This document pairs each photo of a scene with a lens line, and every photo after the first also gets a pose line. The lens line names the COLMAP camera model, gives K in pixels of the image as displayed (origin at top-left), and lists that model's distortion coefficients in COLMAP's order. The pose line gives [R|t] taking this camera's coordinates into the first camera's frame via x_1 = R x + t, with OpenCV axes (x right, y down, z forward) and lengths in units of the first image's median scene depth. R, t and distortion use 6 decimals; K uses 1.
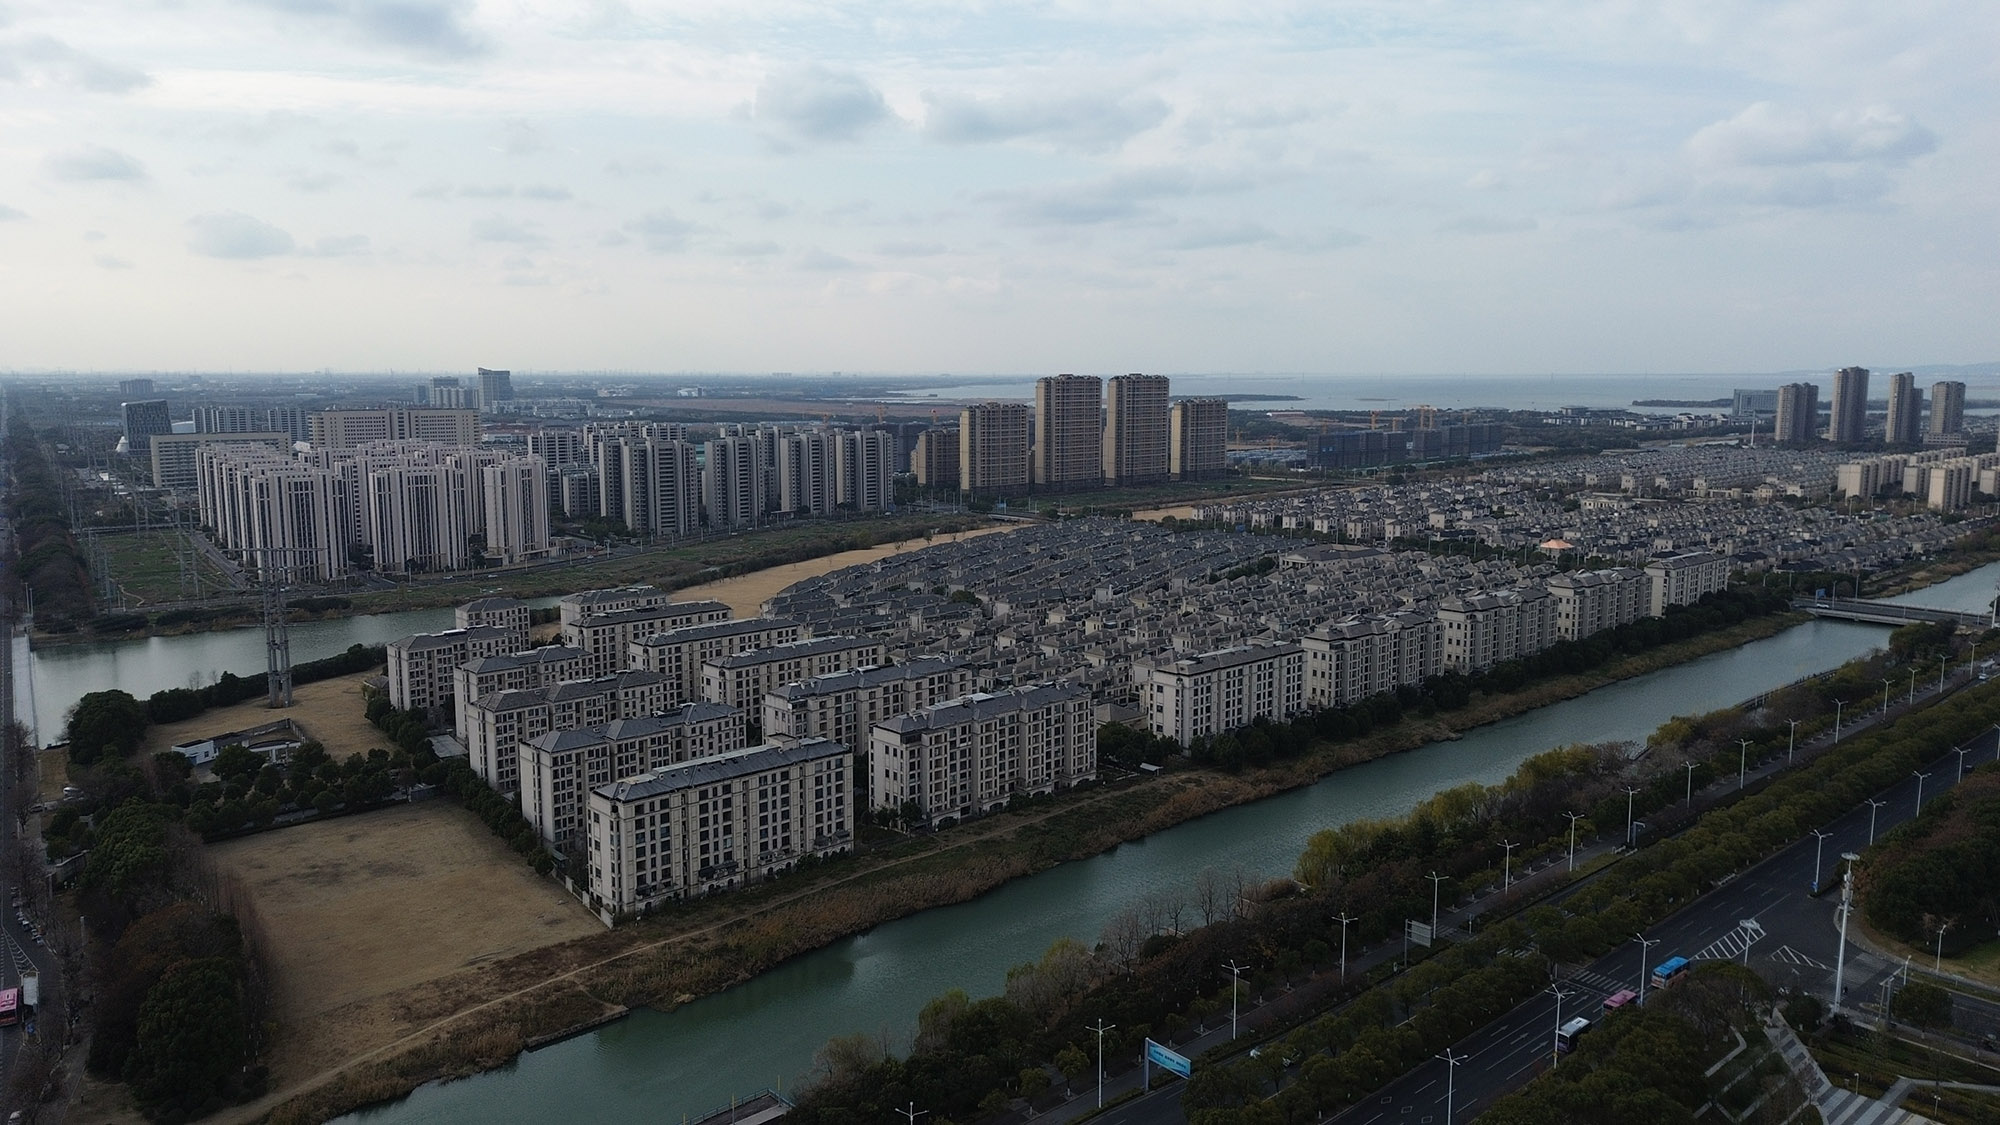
lens RADIAL K [[1418.3, 0, 994.9], [0, 1418.3, 560.4], [0, 0, 1]] dist [0.056094, -0.031286]
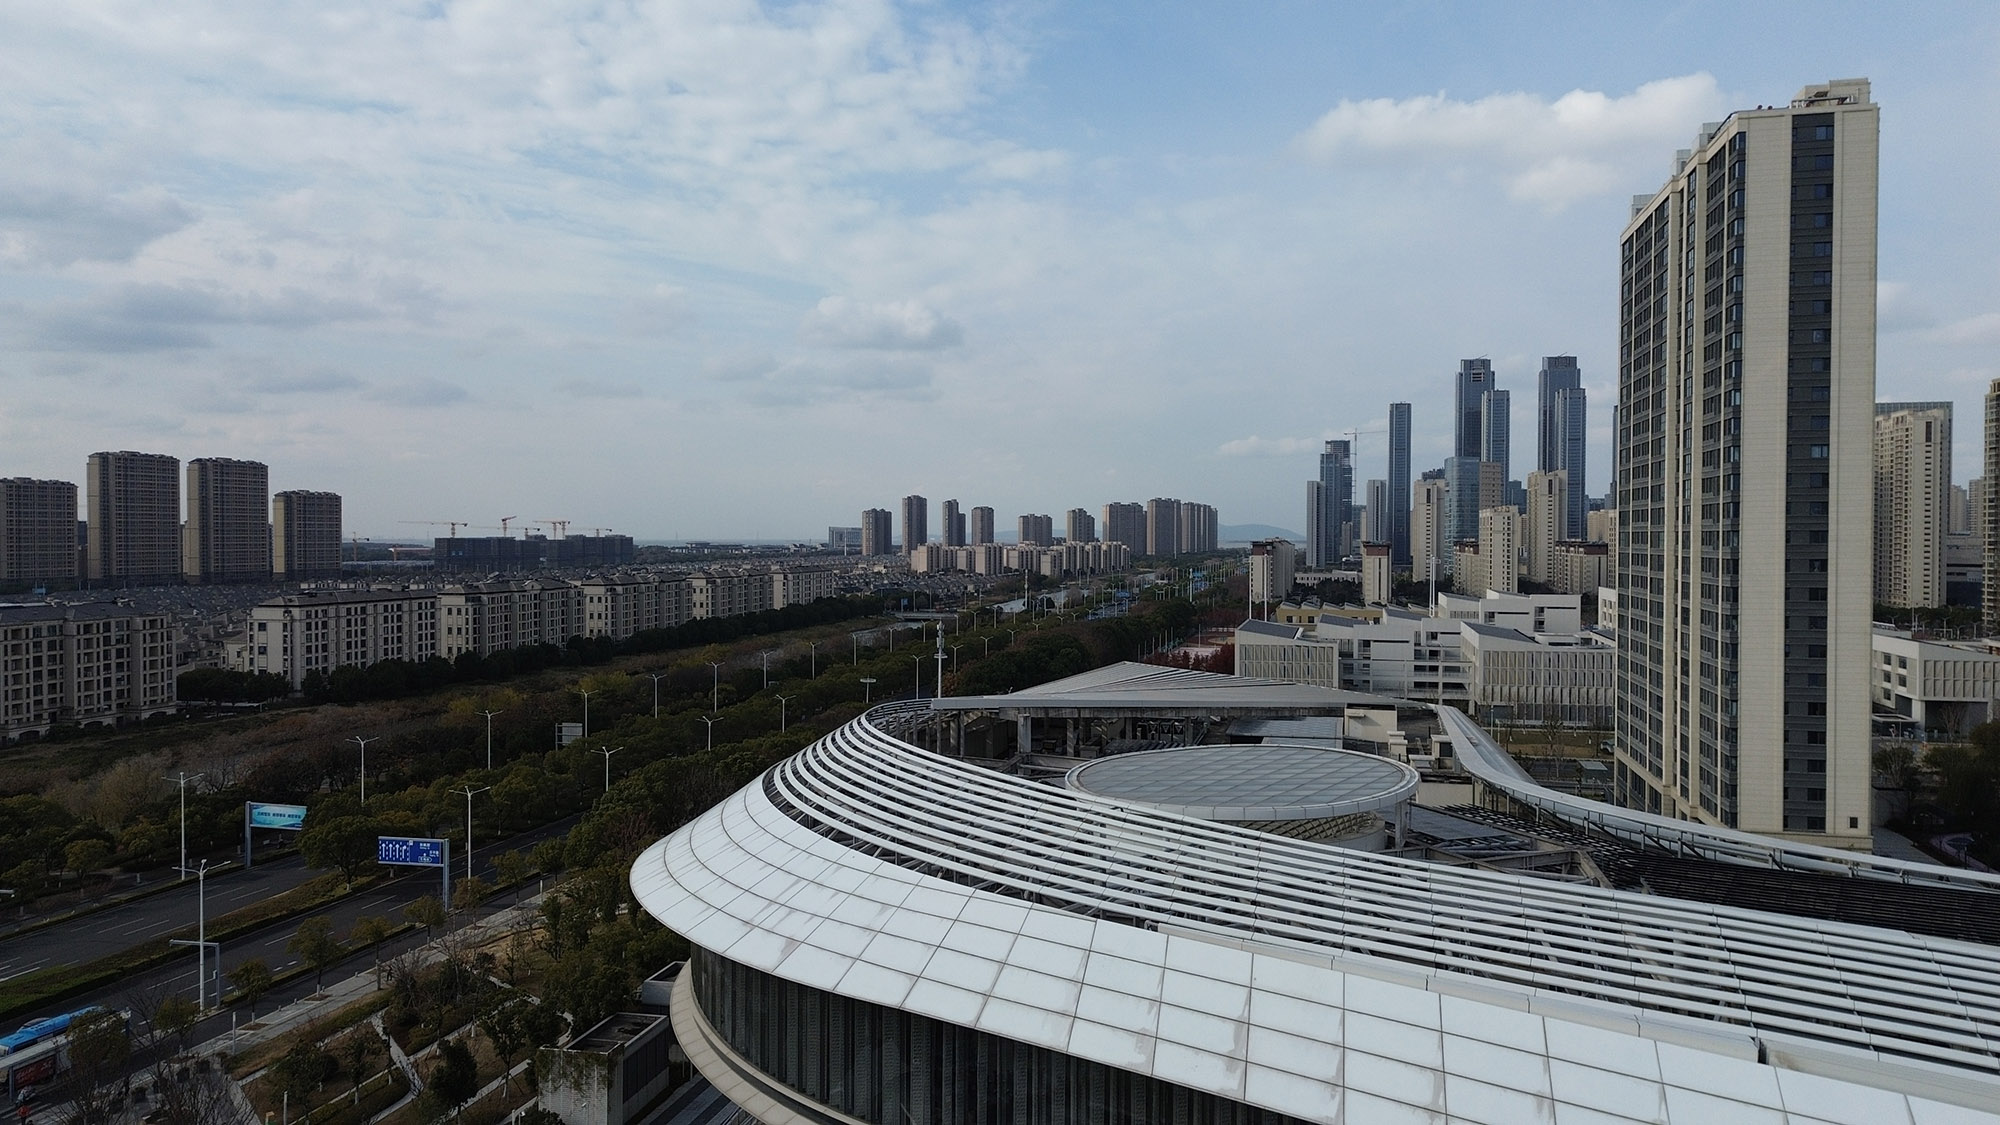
lens RADIAL K [[1418.3, 0, 994.9], [0, 1418.3, 560.4], [0, 0, 1]] dist [0.056094, -0.031286]
pose [[0.831285, -0.008541, 0.555781, 0.000950], [0.069623, 0.993607, -0.088865, 0.113631], [-0.551469, 0.112567, 0.826566, 0.017994]]
